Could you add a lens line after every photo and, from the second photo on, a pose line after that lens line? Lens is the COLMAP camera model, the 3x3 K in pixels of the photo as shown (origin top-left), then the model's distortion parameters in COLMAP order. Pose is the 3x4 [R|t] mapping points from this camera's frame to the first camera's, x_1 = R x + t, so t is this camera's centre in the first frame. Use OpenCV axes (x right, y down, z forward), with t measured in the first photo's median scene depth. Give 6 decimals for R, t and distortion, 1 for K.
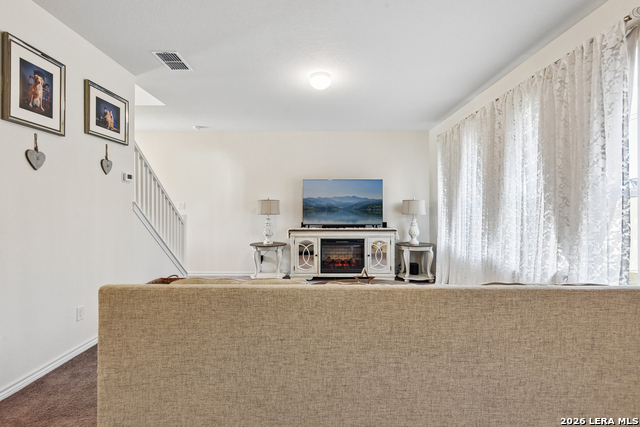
lens RADIAL K [[306.5, 0, 317.5], [0, 306.5, 209.0], [0, 0, 1]] dist [0.011532, -0.008983]
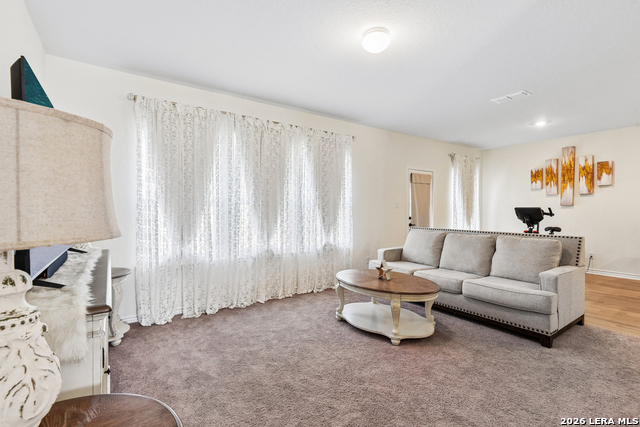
lens RADIAL K [[298.1, 0, 315.5], [0, 298.1, 211.3], [0, 0, 1]] dist [0.010839, -0.006518]
pose [[-0.572176, -0.002717, 0.820126, -0.440117], [-0.003408, 0.999994, 0.000935, 0.005188], [-0.820124, -0.002261, -0.572182, 1.321531]]
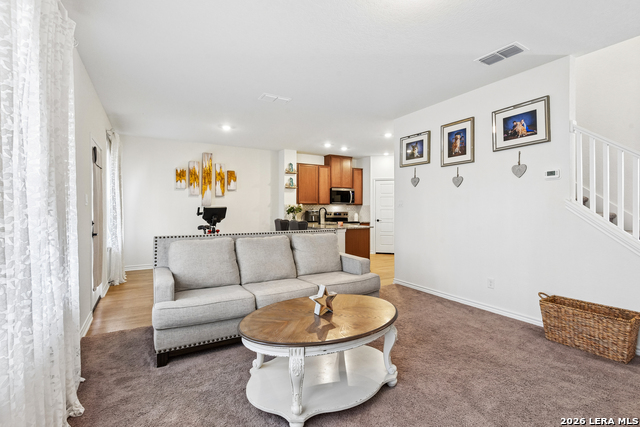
lens RADIAL K [[298.1, 0, 318.3], [0, 298.1, 210.8], [0, 0, 1]] dist [0.010839, -0.006518]
pose [[-0.863060, 0.003774, -0.505088, 0.385653], [0.004599, 0.999989, -0.000385, 0.005802], [0.505081, -0.002655, -0.863068, 1.167763]]
